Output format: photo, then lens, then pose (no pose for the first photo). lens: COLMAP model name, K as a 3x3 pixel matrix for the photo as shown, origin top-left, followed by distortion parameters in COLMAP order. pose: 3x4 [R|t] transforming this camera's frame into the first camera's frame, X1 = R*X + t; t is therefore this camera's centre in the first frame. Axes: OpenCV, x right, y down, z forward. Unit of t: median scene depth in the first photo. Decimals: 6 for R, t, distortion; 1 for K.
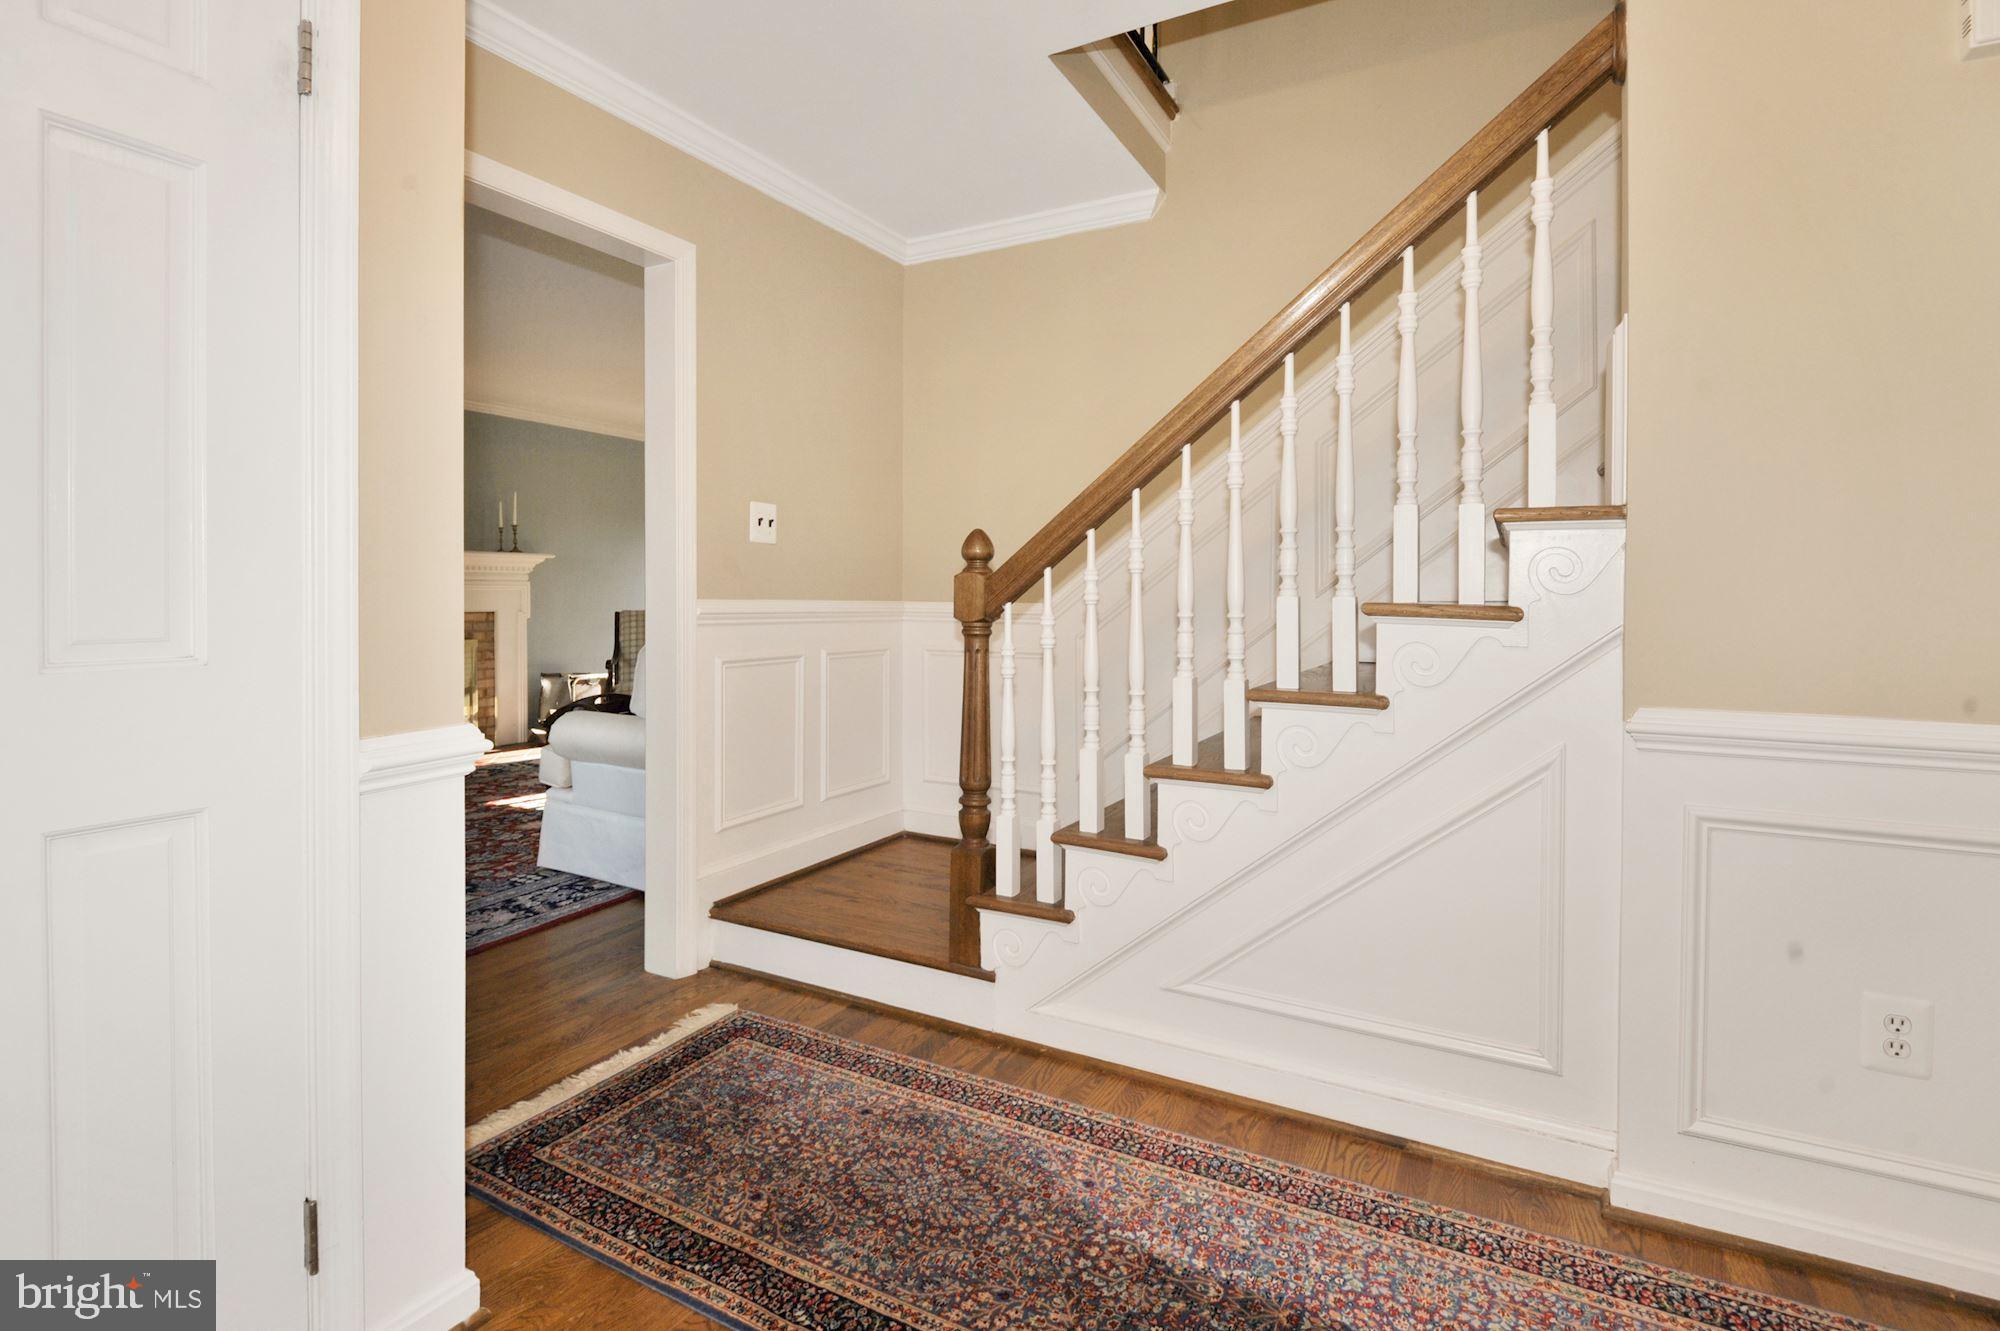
lens RADIAL K [[936.2, 0, 1001.0], [0, 936.2, 586.5], [0, 0, 1]] dist [0.003819, -0.012034]
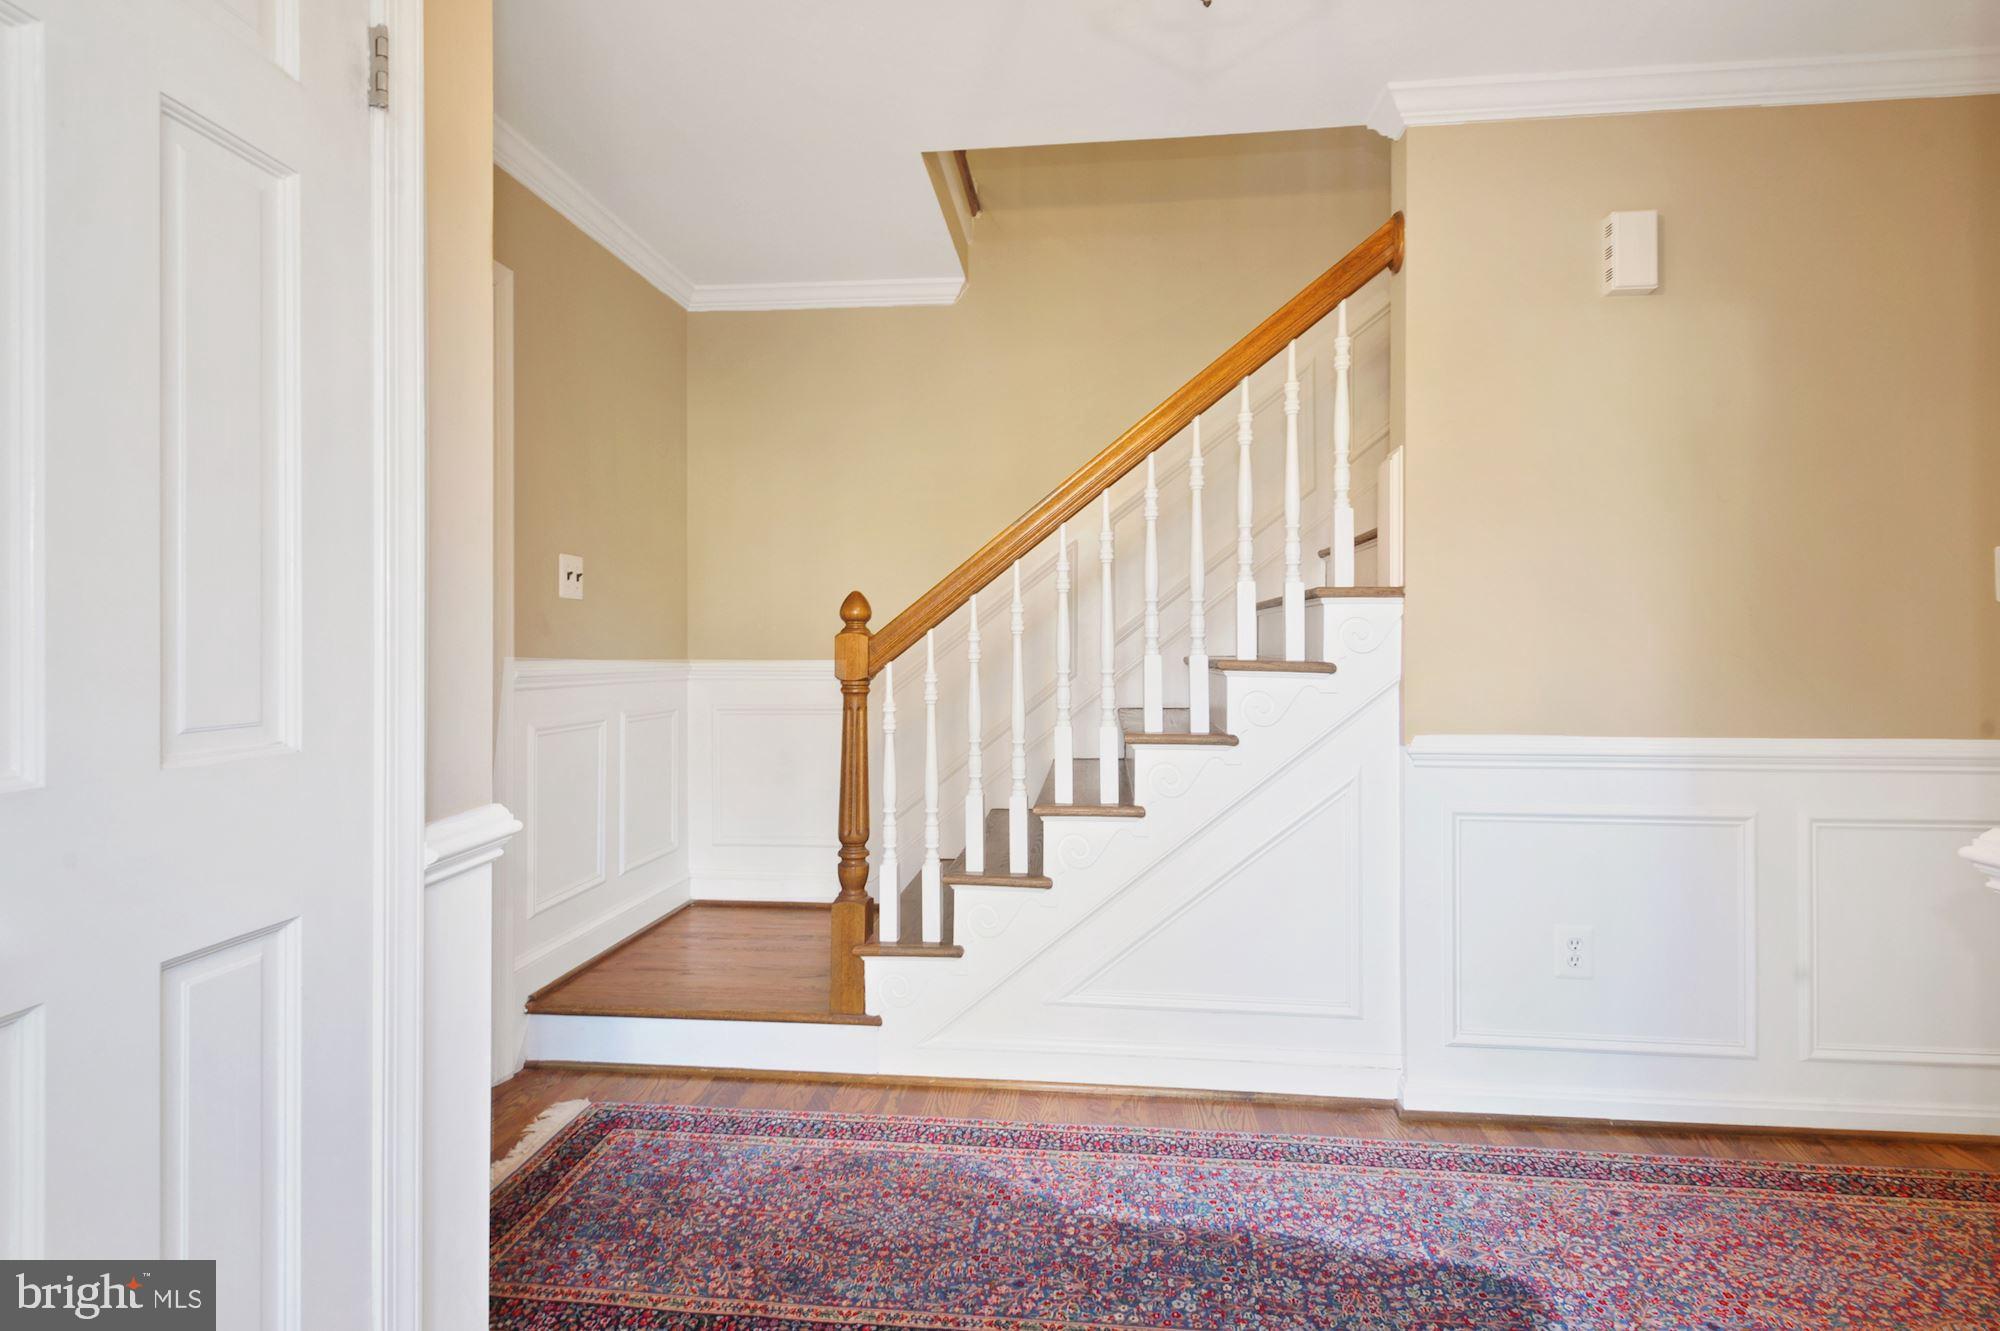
lens RADIAL K [[941.9, 0, 1002.2], [0, 941.9, 627.7], [0, 0, 1]] dist [0.029251, -0.027574]
pose [[0.924427, 0.002223, 0.381352, -0.370244], [0.001897, 0.999944, -0.010429, -0.013045], [-0.381354, 0.010364, 0.924371, -0.042988]]
